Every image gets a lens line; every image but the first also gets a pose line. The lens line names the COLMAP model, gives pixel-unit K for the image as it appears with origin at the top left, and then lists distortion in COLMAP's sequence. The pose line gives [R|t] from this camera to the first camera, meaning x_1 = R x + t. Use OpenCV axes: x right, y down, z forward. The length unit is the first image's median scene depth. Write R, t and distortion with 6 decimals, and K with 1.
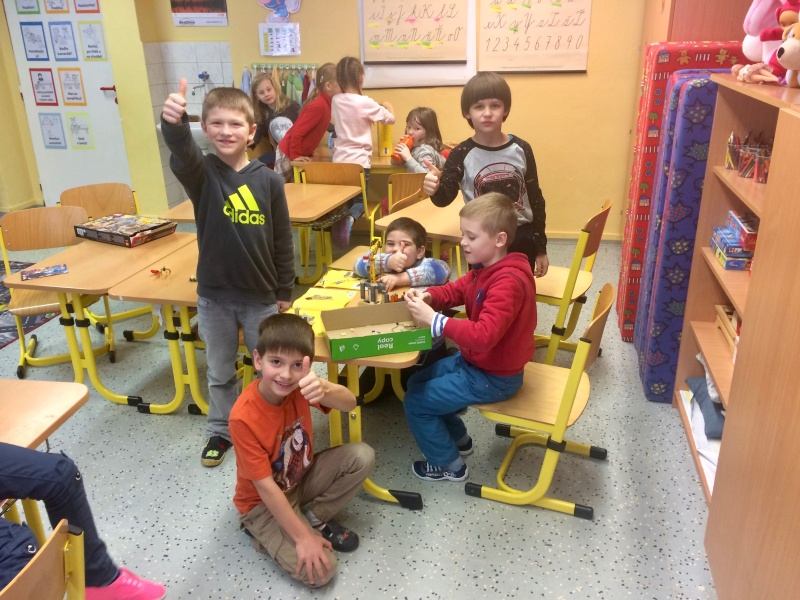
lens RADIAL K [[682.0, 0, 398.4], [0, 682.0, 297.3], [0, 0, 1]] dist [0.090456, -0.117042]
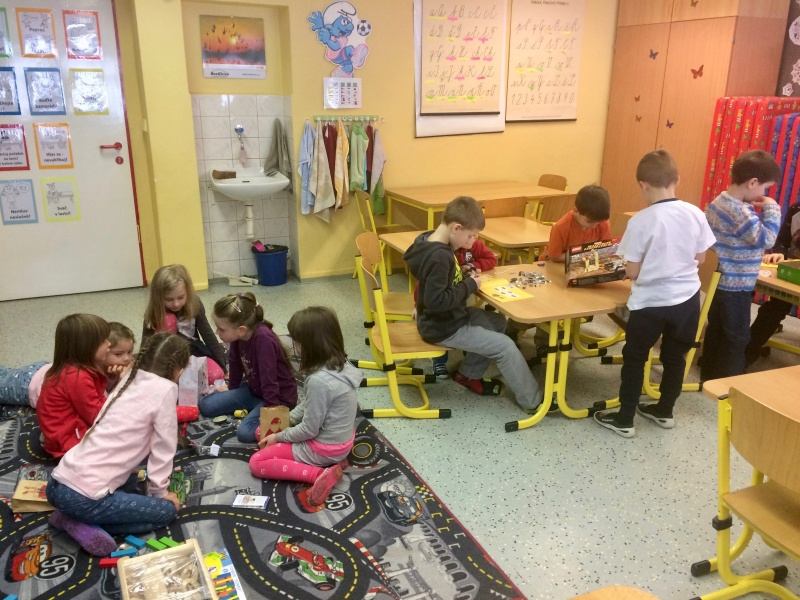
lens RADIAL K [[682.0, 0, 397.8], [0, 682.0, 302.0], [0, 0, 1]] dist [0.090456, -0.117042]
pose [[0.798249, -0.161761, 0.580200, -0.670990], [0.203368, 0.979079, -0.006827, -0.037021], [-0.566957, 0.123444, 0.814446, 0.132446]]
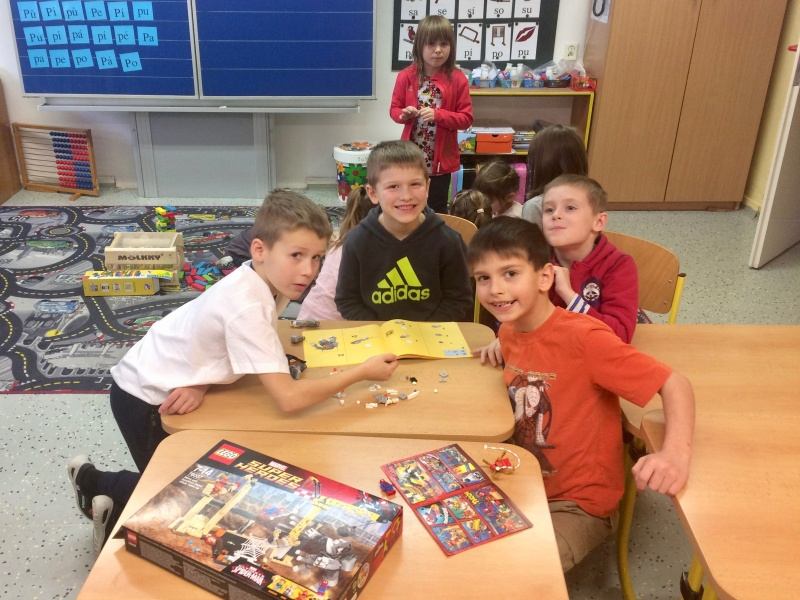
lens RADIAL K [[741.8, 0, 349.5], [0, 741.8, 273.7], [0, 0, 1]] dist [0.031409, 0.000000]
pose [[0.230307, 0.403151, -0.885679, 0.020056], [-0.364398, 0.879654, 0.305652, -0.158181], [0.902315, 0.252346, 0.349498, 0.433337]]
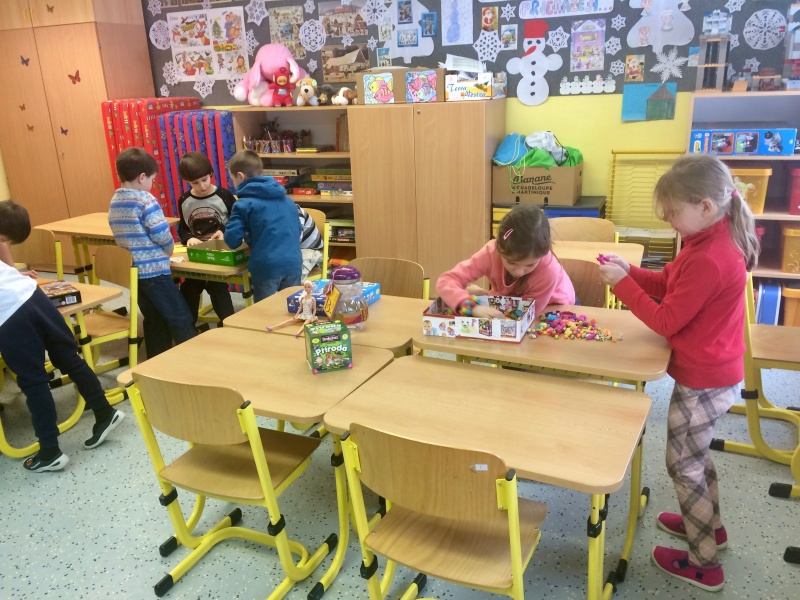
lens RADIAL K [[682.0, 0, 402.1], [0, 682.0, 297.0], [0, 0, 1]] dist [0.090456, -0.117042]
pose [[0.162489, -0.289690, 0.943227, -0.649595], [0.402182, 0.892364, 0.204785, -0.015577], [-0.901025, 0.346074, 0.261507, 0.088766]]
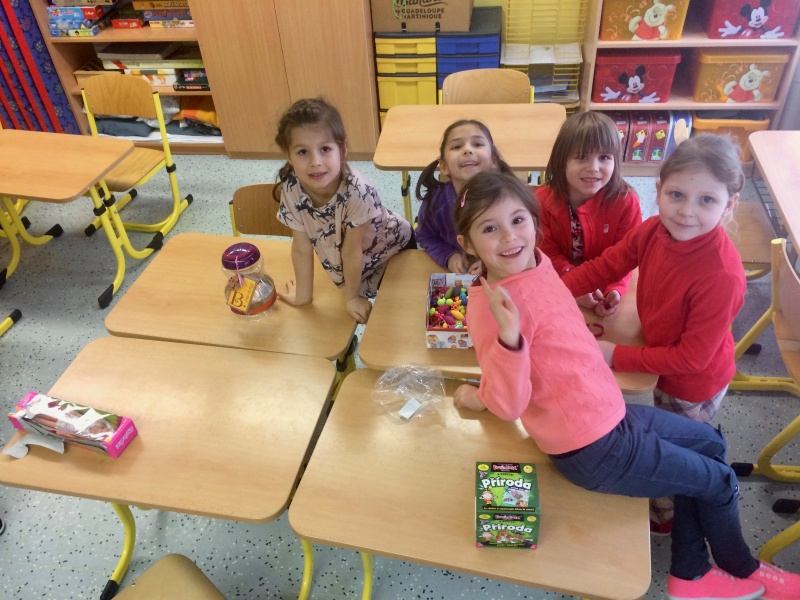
lens RADIAL K [[682.0, 0, 402.3], [0, 682.0, 302.6], [0, 0, 1]] dist [0.090456, -0.117042]
pose [[-0.078704, -0.629491, 0.773011, -0.527730], [0.431396, 0.677547, 0.595674, -0.113891], [-0.898723, 0.380356, 0.218235, 0.094123]]
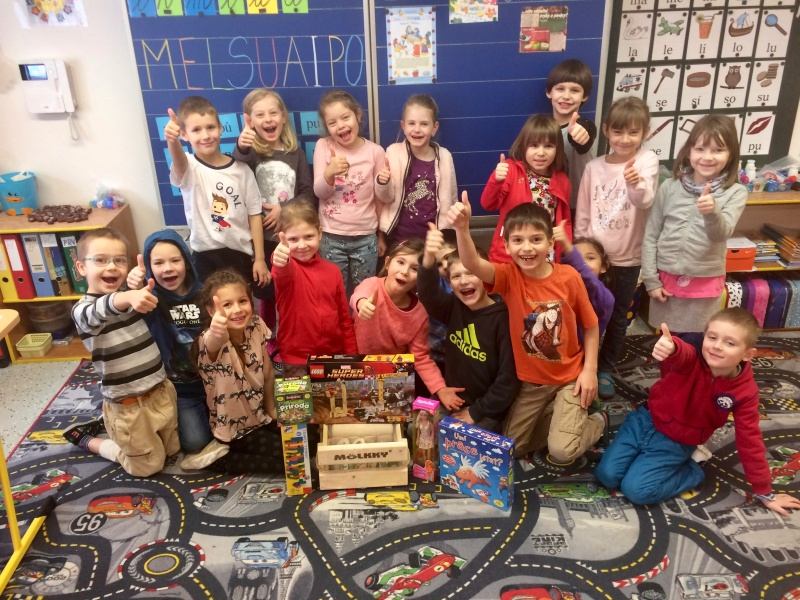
lens RADIAL K [[682.0, 0, 401.2], [0, 682.0, 301.1], [0, 0, 1]] dist [0.090456, -0.117042]
pose [[0.268471, 0.410683, -0.871357, -0.229705], [-0.334902, 0.887931, 0.315308, -0.157446], [0.903197, 0.207169, 0.375922, 0.327688]]
